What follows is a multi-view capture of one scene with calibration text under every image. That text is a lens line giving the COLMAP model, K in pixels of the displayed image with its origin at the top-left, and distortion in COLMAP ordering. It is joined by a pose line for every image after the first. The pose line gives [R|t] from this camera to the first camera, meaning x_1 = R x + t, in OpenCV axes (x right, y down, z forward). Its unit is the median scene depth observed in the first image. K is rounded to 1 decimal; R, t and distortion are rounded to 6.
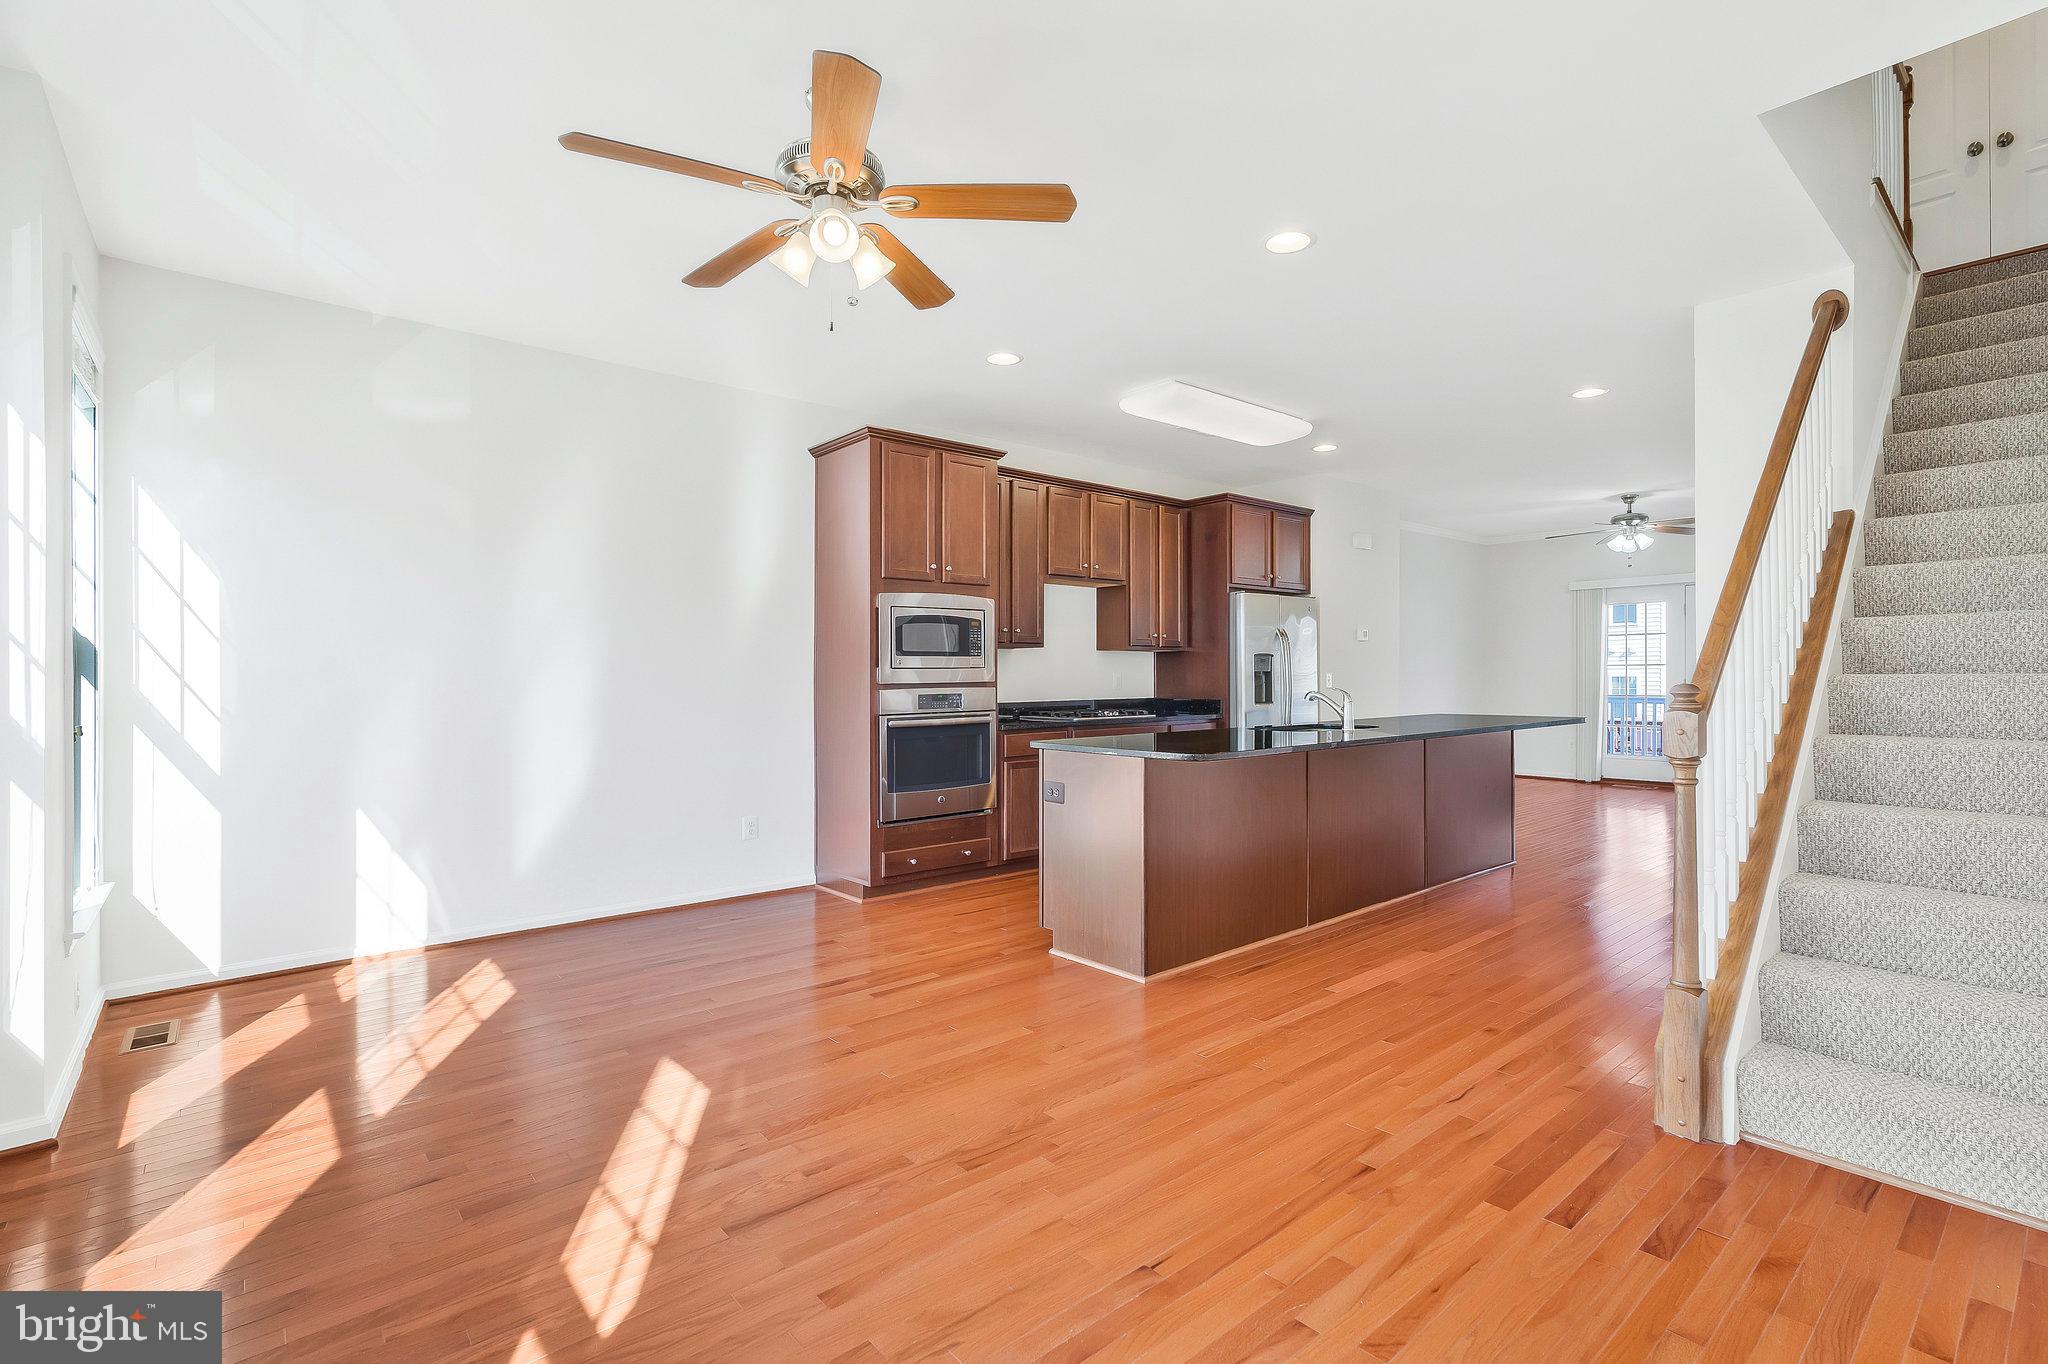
lens RADIAL K [[941.5, 0, 1046.1], [0, 941.5, 665.6], [0, 0, 1]] dist [-0.003670, 0.003041]
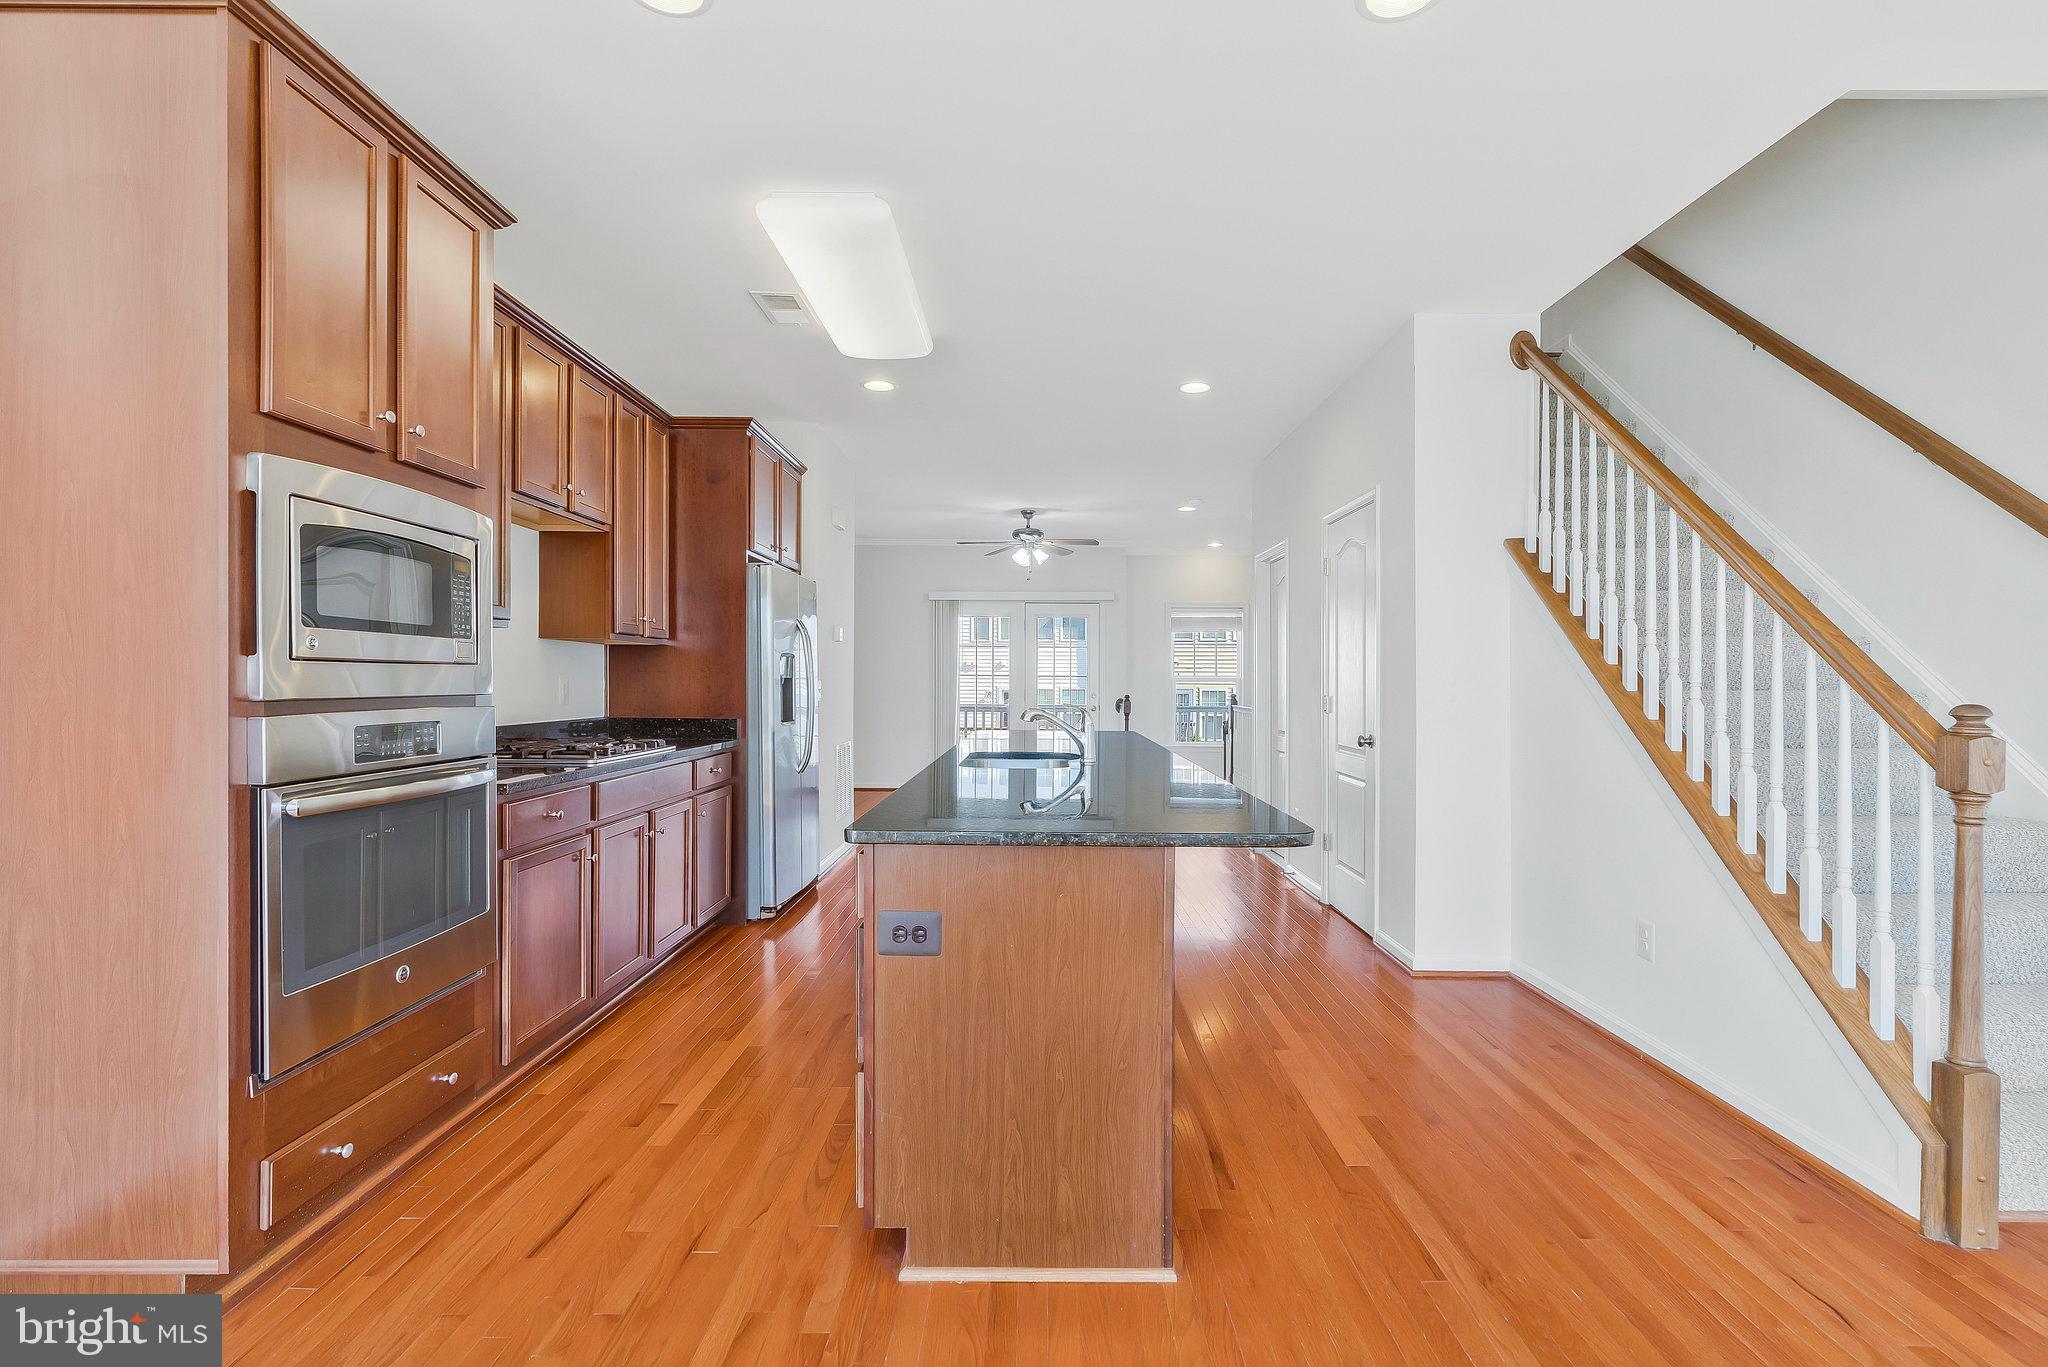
lens RADIAL K [[941.5, 0, 1033.0], [0, 941.5, 679.1], [0, 0, 1]] dist [-0.003670, 0.003041]
pose [[0.668767, 0.009364, 0.743413, -0.232262], [-0.013081, 0.999914, -0.000828, 0.007000], [-0.743357, -0.009171, 0.668832, 0.501710]]
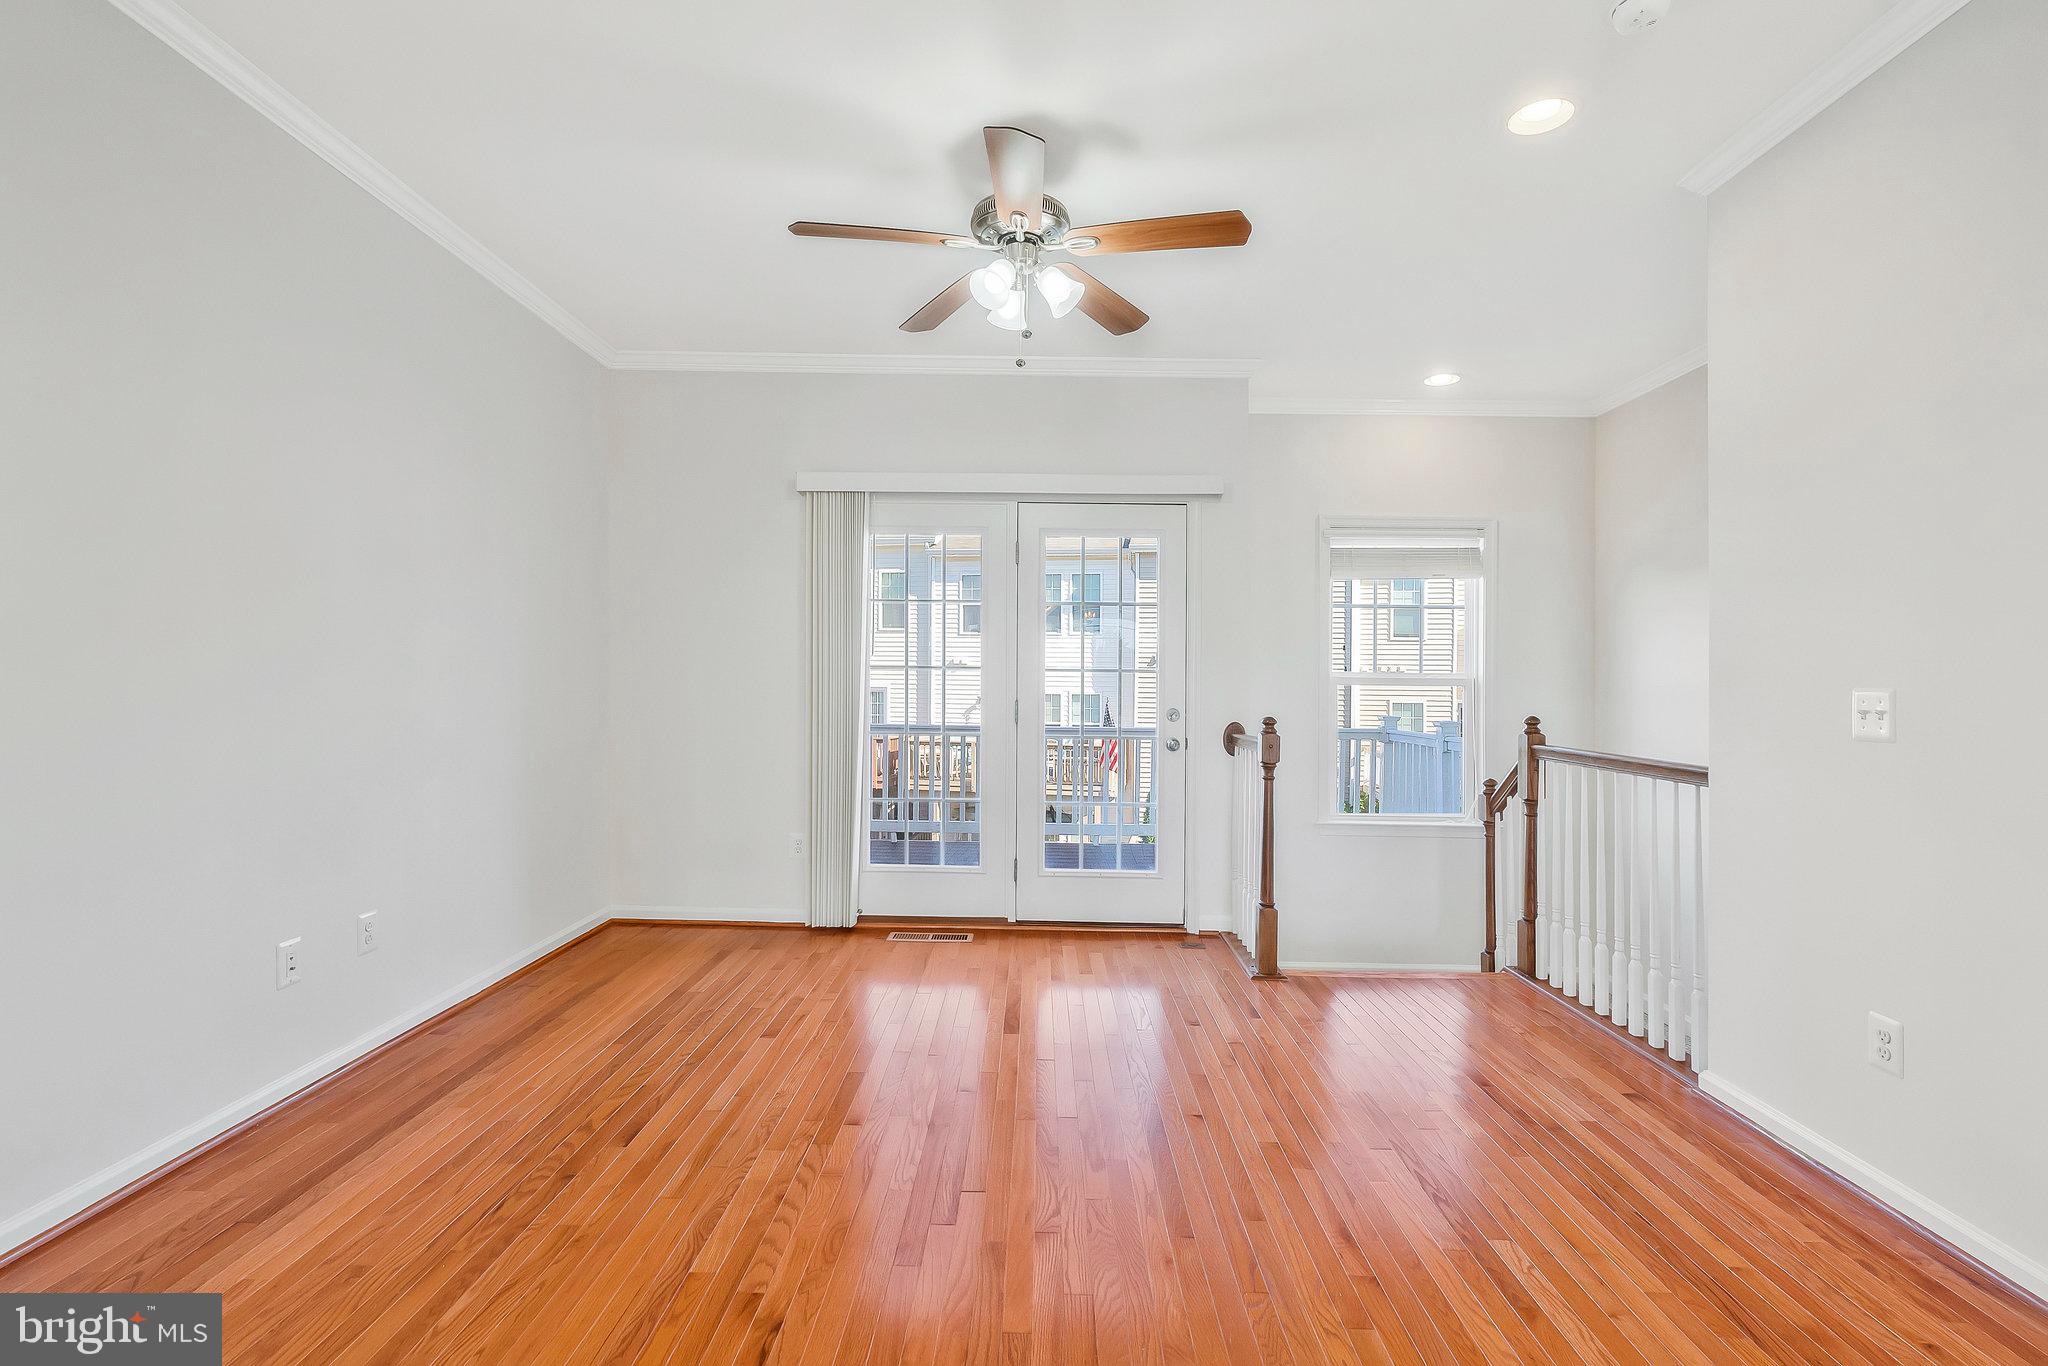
lens RADIAL K [[941.5, 0, 1029.9], [0, 941.5, 688.0], [0, 0, 1]] dist [-0.003670, 0.003041]
pose [[0.672286, 0.009571, 0.740230, 0.617903], [-0.019393, 0.999801, 0.004686, 0.014171], [-0.740037, -0.017505, 0.672338, 1.265392]]
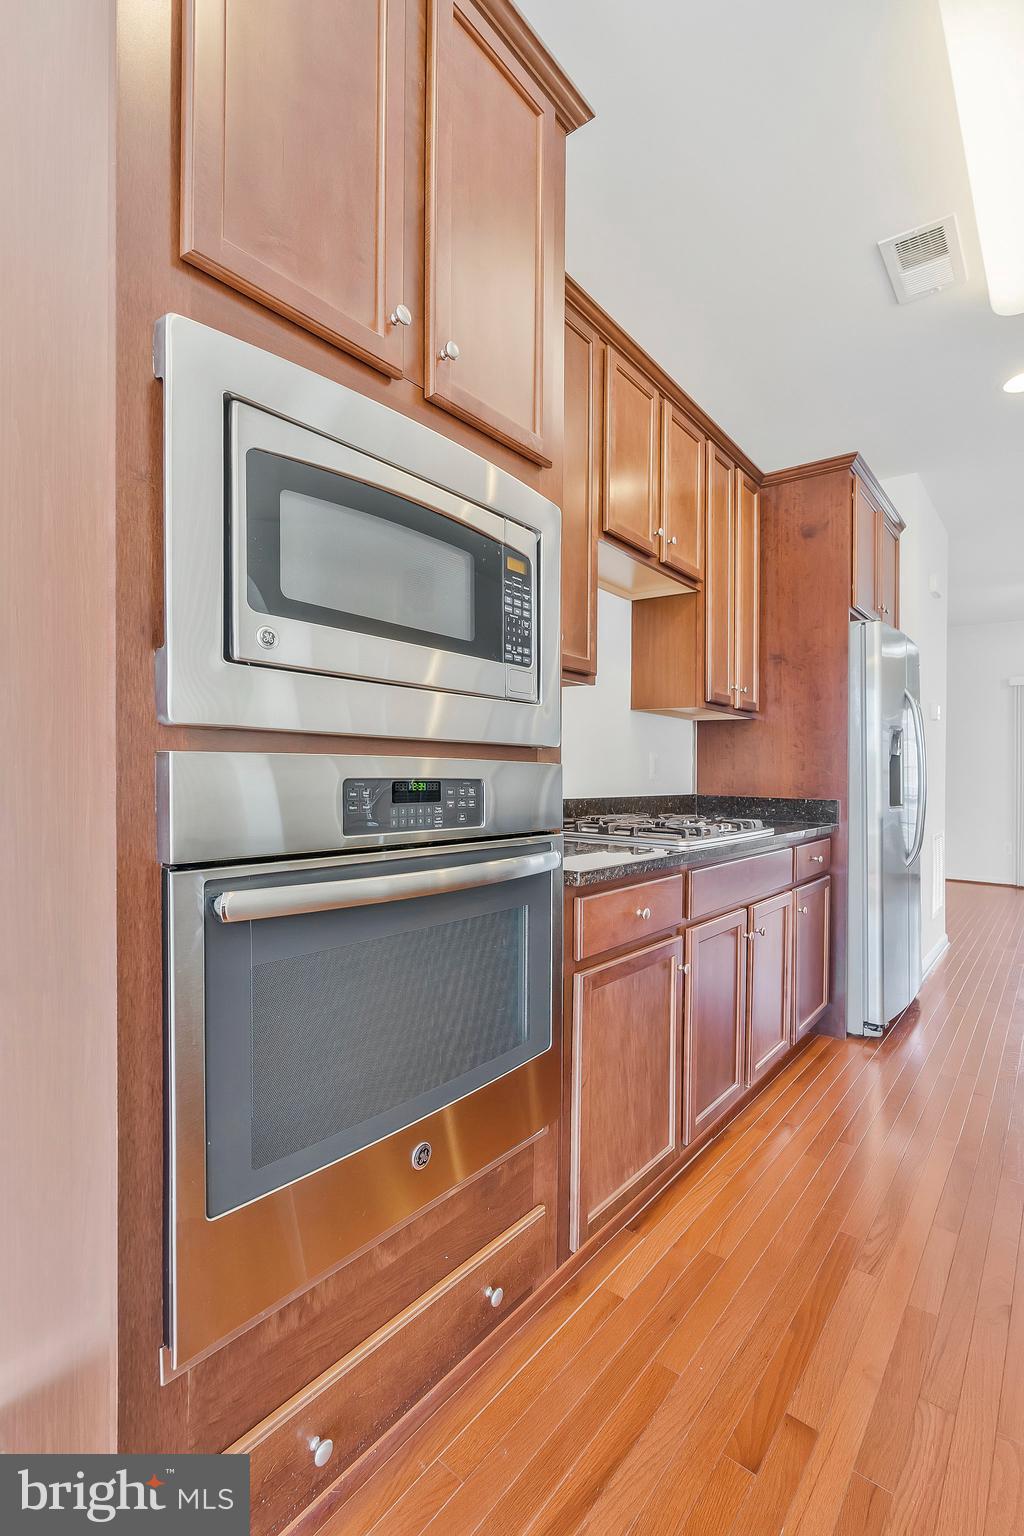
lens RADIAL K [[706.1, 0, 505.0], [0, 706.1, 770.7], [0, 0, 1]] dist [-0.003670, 0.003041]
pose [[0.987136, 0.017418, 0.158929, -0.118439], [-0.018082, 0.999833, 0.002732, 0.026615], [-0.158855, -0.005571, 0.987286, 0.778172]]
